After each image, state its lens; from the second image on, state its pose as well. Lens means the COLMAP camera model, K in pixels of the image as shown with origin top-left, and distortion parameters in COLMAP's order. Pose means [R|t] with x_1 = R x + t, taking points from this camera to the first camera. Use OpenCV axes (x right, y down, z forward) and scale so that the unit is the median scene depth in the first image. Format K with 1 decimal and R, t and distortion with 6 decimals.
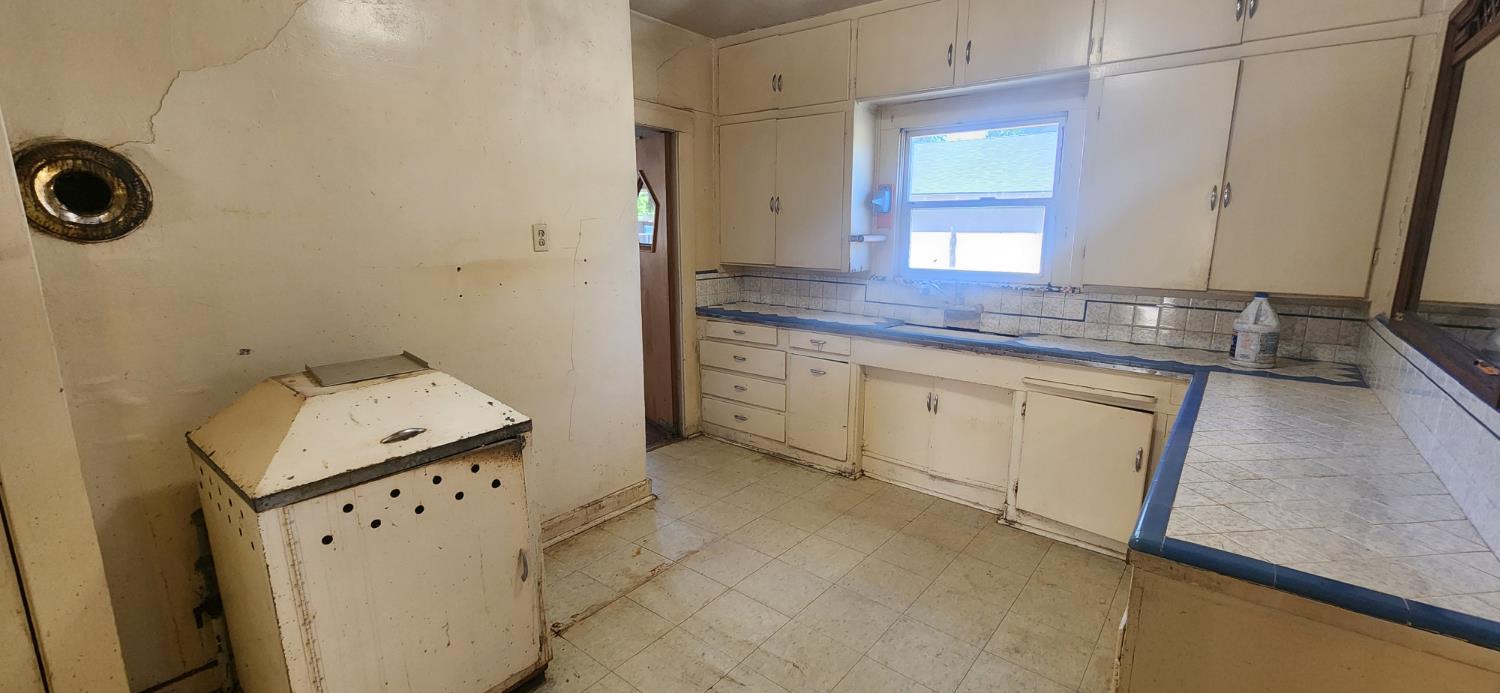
lens RADIAL K [[610.2, 0, 751.1], [0, 610.2, 347.2], [0, 0, 1]] dist [0.000930, 0.000240]
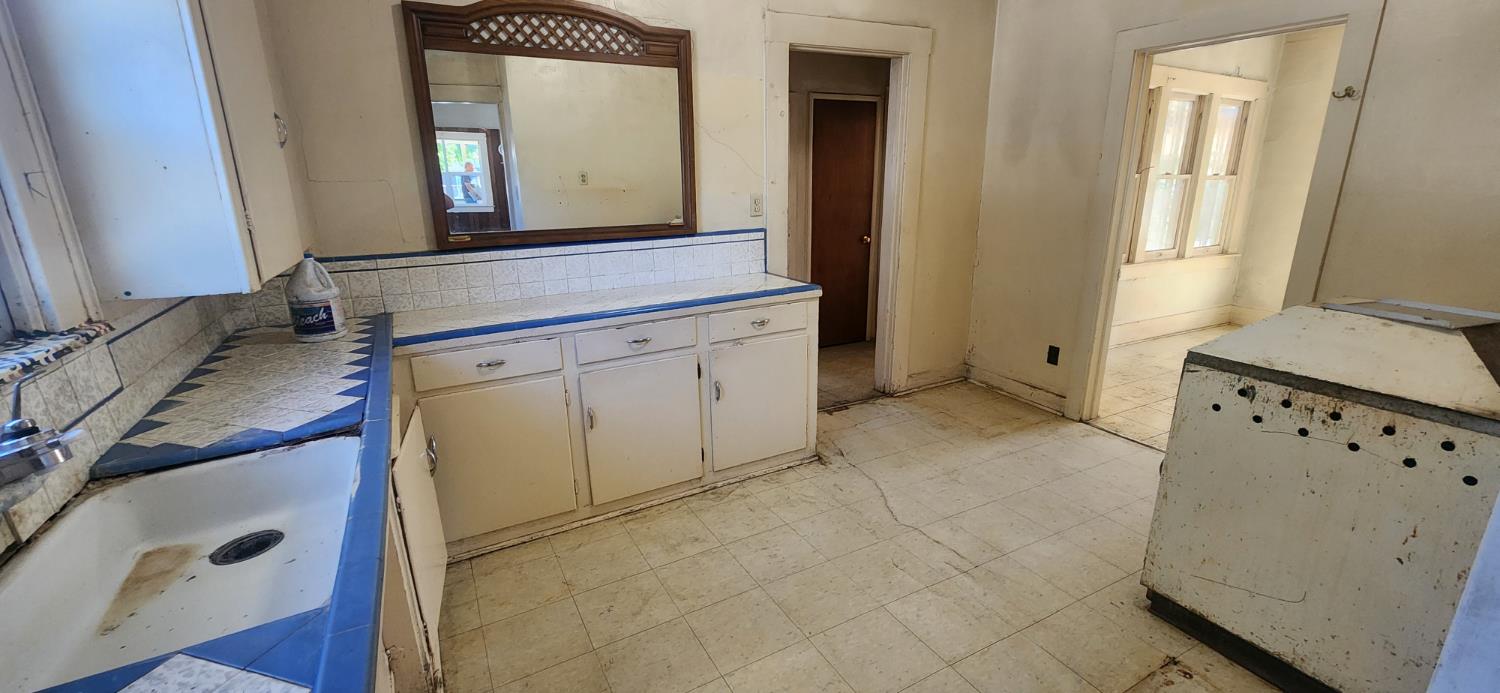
lens RADIAL K [[610.2, 0, 747.0], [0, 610.2, 343.4], [0, 0, 1]] dist [0.000930, 0.000240]
pose [[-0.920530, -0.094914, 0.378966, -0.055052], [0.088808, 0.893803, 0.439578, -0.321176], [-0.380443, 0.438300, -0.814344, 1.661199]]
